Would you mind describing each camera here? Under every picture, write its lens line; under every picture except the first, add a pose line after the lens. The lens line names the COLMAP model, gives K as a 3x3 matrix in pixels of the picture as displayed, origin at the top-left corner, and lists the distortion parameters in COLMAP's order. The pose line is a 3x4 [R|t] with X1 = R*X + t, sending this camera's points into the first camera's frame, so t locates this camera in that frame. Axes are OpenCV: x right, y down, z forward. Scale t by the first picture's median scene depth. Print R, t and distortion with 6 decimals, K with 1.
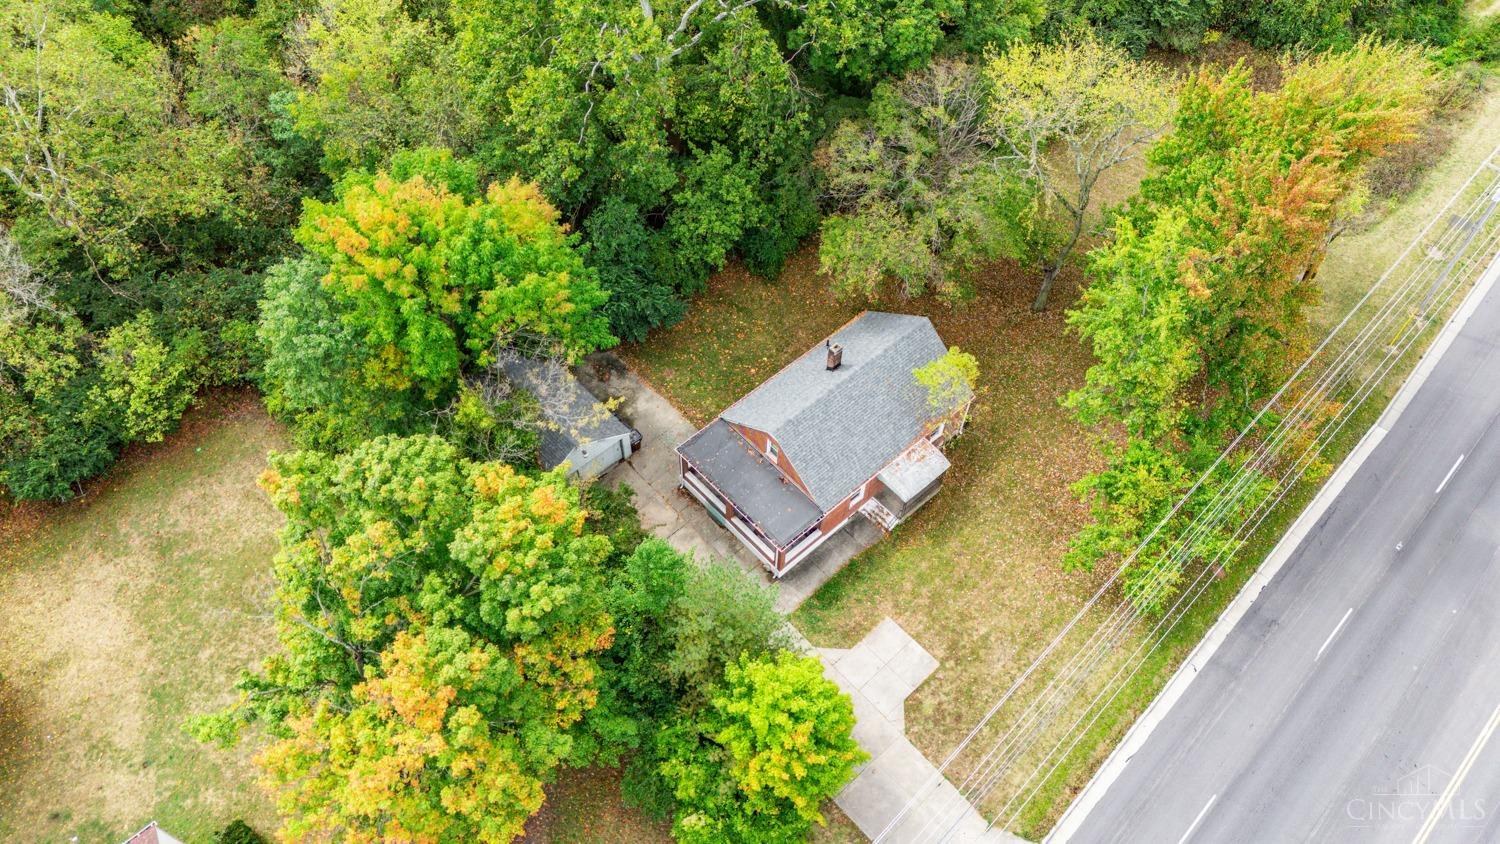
lens RADIAL K [[1183.5, 0, 750.0], [0, 1183.5, 422.0], [0, 0, 1]] dist [-0.005475, -0.010428]
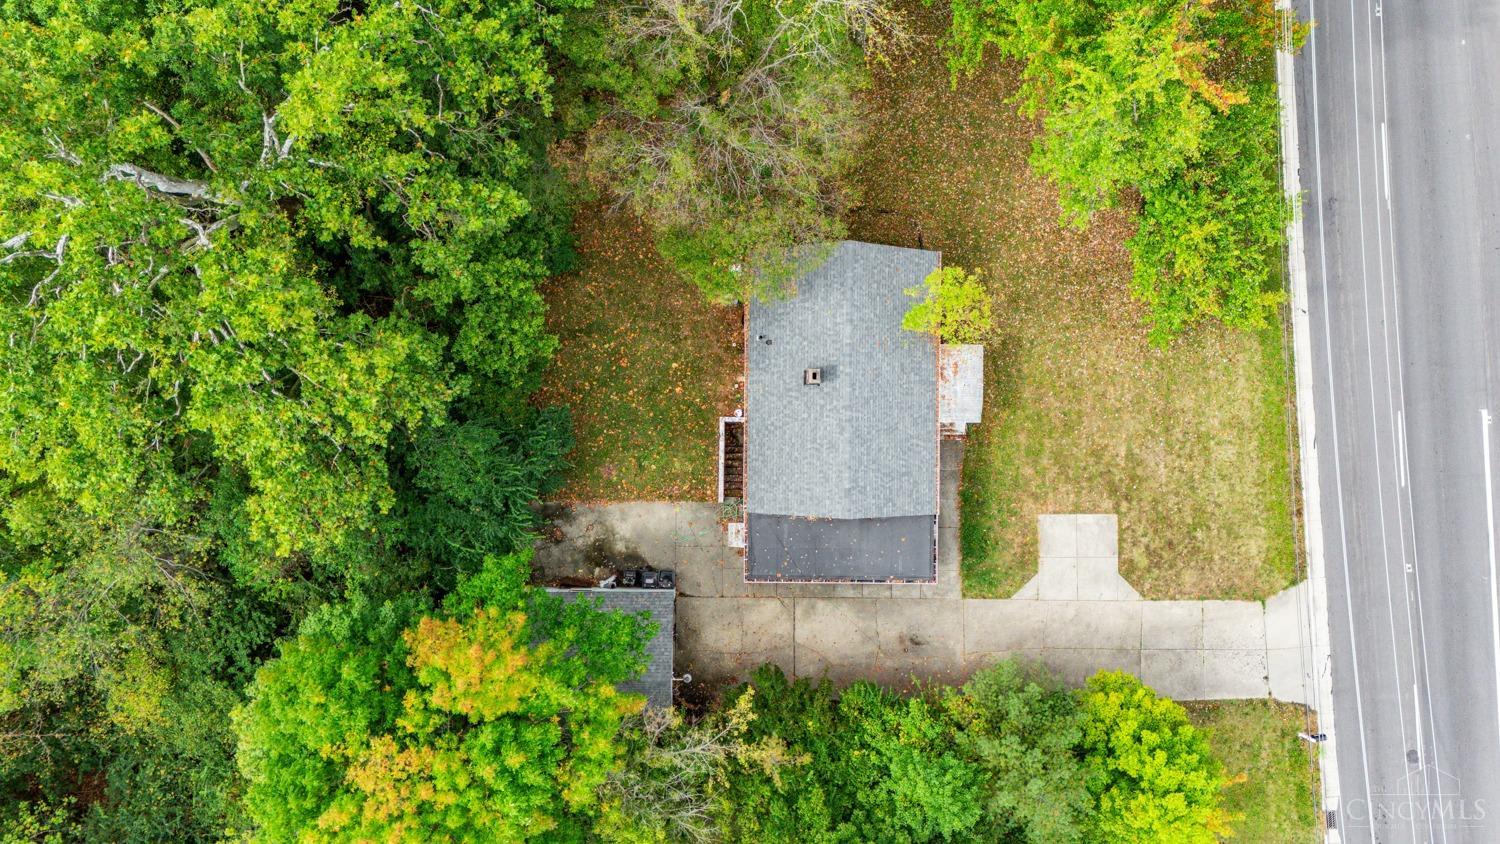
lens RADIAL K [[1183.5, 0, 750.0], [0, 1183.5, 422.0], [0, 0, 1]] dist [-0.005475, -0.010428]
pose [[0.671196, -0.741187, -0.011733, 0.032749], [0.598239, 0.532265, 0.599002, -0.557935], [-0.437728, -0.409067, 0.800661, 0.415789]]
